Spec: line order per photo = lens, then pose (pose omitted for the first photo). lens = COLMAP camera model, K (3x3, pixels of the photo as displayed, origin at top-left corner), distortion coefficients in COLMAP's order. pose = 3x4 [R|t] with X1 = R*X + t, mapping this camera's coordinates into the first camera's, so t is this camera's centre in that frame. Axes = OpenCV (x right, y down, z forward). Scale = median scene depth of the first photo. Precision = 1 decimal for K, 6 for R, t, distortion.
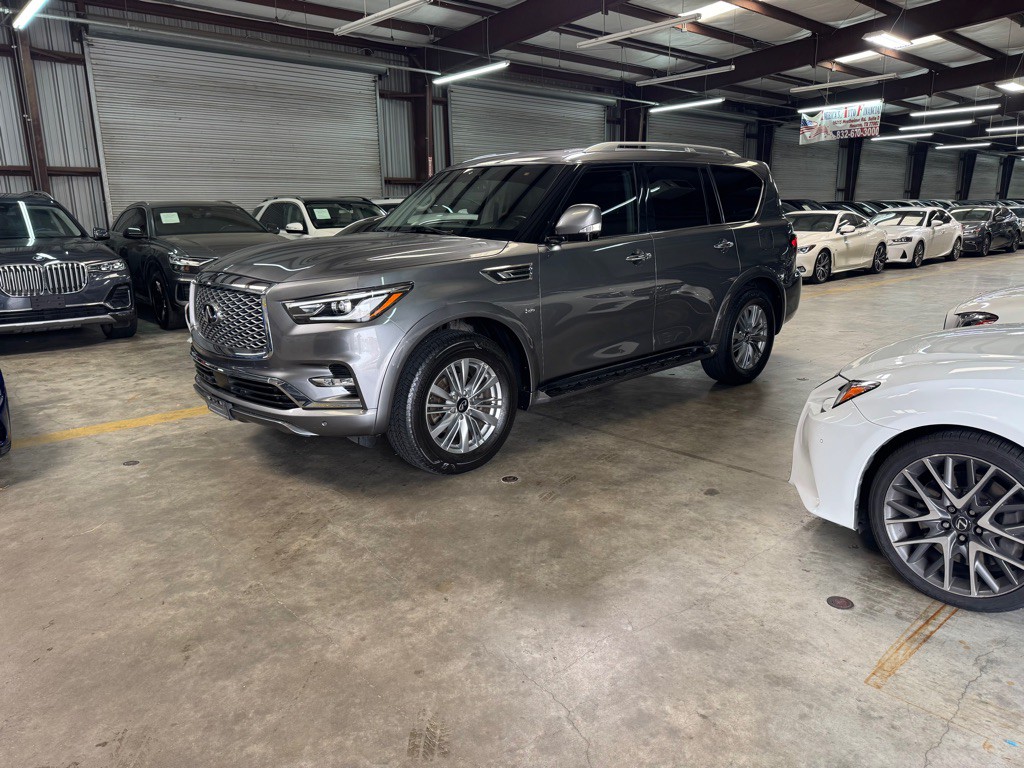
lens RADIAL K [[717.2, 0, 512.8], [0, 717.2, 386.3], [0, 0, 1]] dist [0.032271, -0.040599]
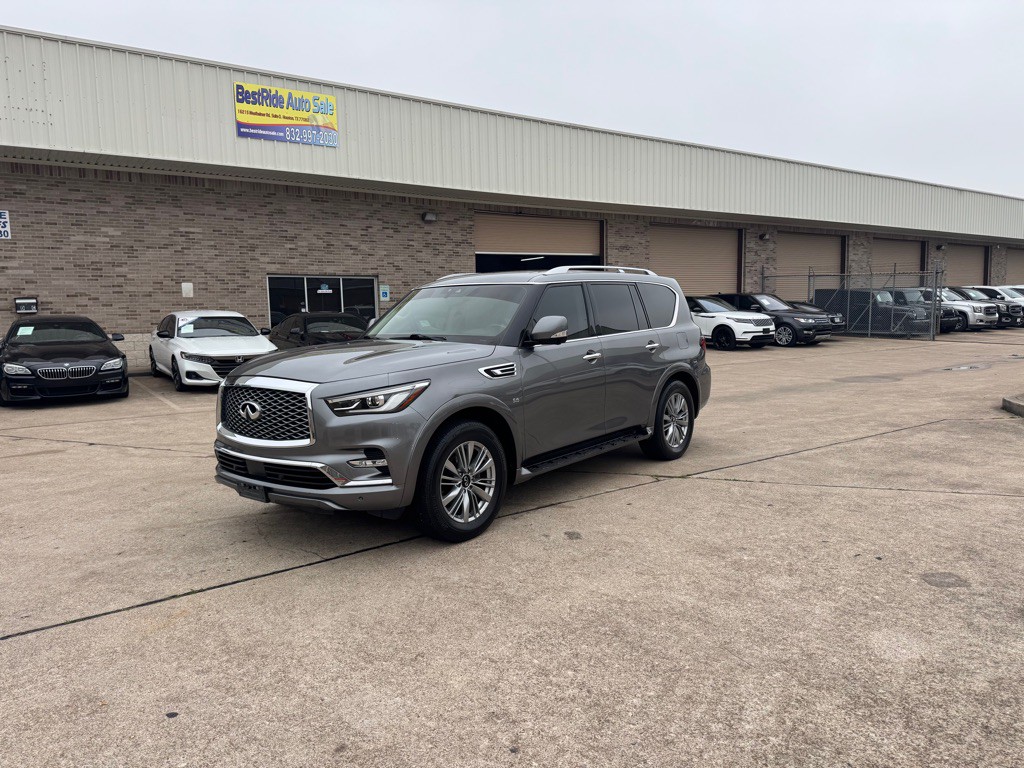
lens RADIAL K [[716.2, 0, 512.0], [0, 716.2, 384.0], [0, 0, 1]] dist [0.061325, -0.085455]
pose [[0.988915, -0.023043, 0.146684, -0.143477], [0.043133, 0.989866, -0.135297, 0.026920], [-0.142080, 0.140124, 0.979887, -0.173123]]
